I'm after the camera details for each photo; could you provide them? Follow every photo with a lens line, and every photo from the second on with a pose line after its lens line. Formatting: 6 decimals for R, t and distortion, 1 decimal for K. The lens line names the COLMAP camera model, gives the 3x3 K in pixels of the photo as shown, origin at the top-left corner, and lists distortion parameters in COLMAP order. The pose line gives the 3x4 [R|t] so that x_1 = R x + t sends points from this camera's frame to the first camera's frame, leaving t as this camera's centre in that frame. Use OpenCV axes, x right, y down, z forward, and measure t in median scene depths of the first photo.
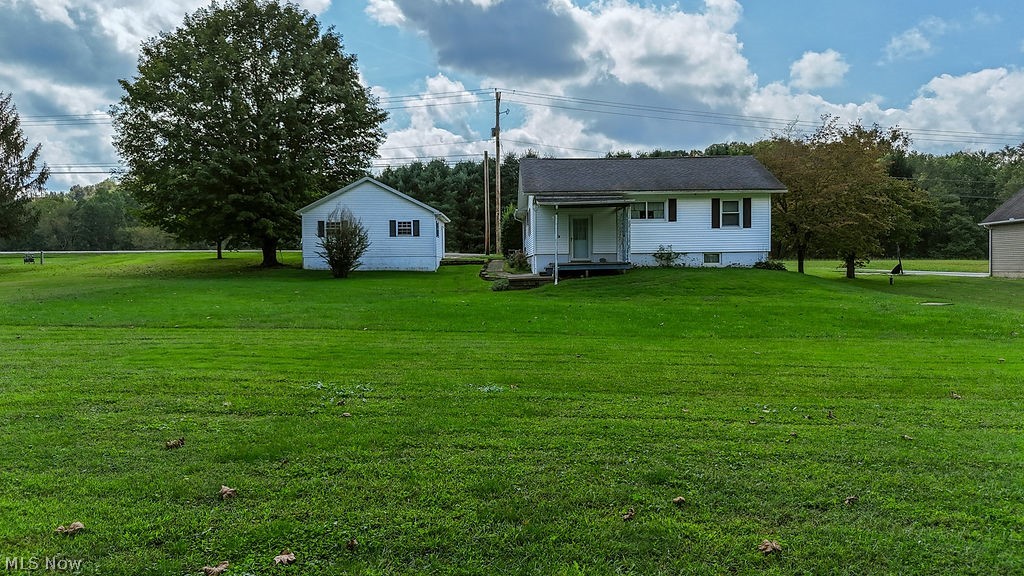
lens RADIAL K [[762.7, 0, 509.5], [0, 762.7, 286.7], [0, 0, 1]] dist [0.051863, -0.043590]
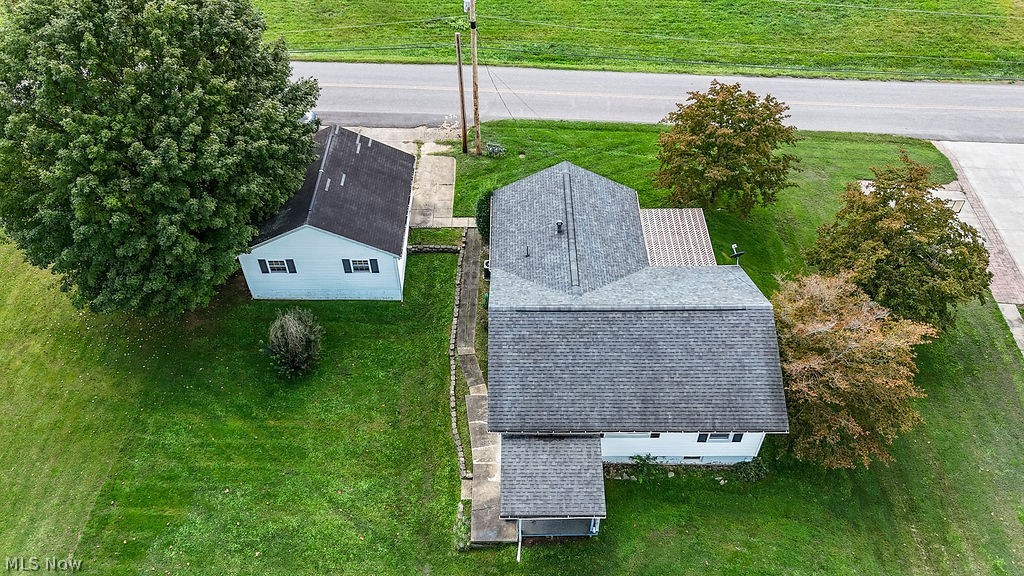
lens RADIAL K [[762.7, 0, 511.8], [0, 762.7, 285.7], [0, 0, 1]] dist [0.051863, -0.043590]
pose [[0.999842, 0.015088, -0.009421, 0.051142], [-0.004338, 0.720503, 0.693439, -0.834288], [0.017250, -0.693288, 0.720454, 0.472860]]
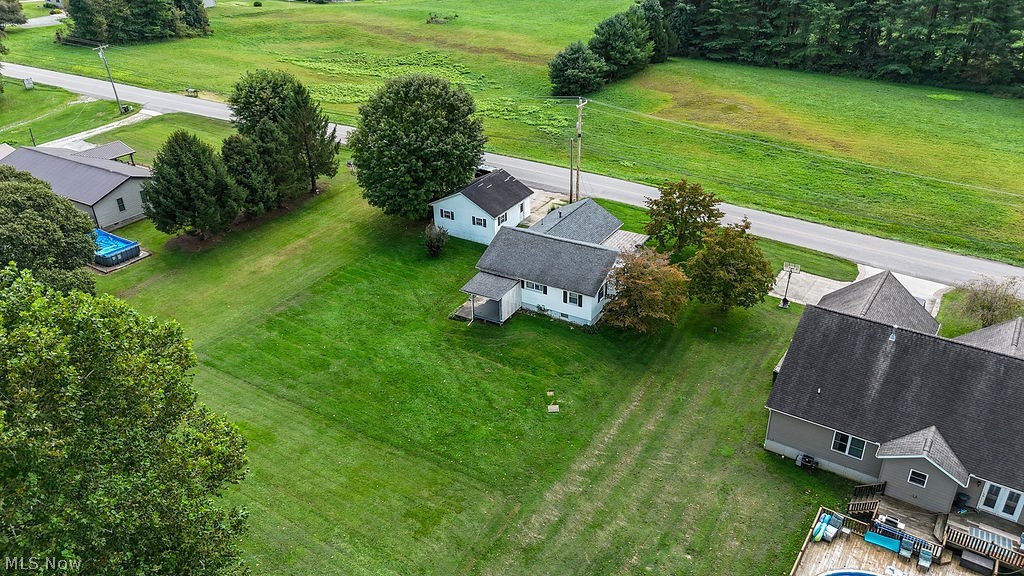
lens RADIAL K [[762.7, 0, 515.0], [0, 762.7, 284.1], [0, 0, 1]] dist [0.051863, -0.043590]
pose [[0.846373, 0.242200, -0.474334, 1.036523], [-0.001561, 0.891740, 0.452546, -0.959804], [0.532589, -0.382282, 0.755122, -0.454494]]
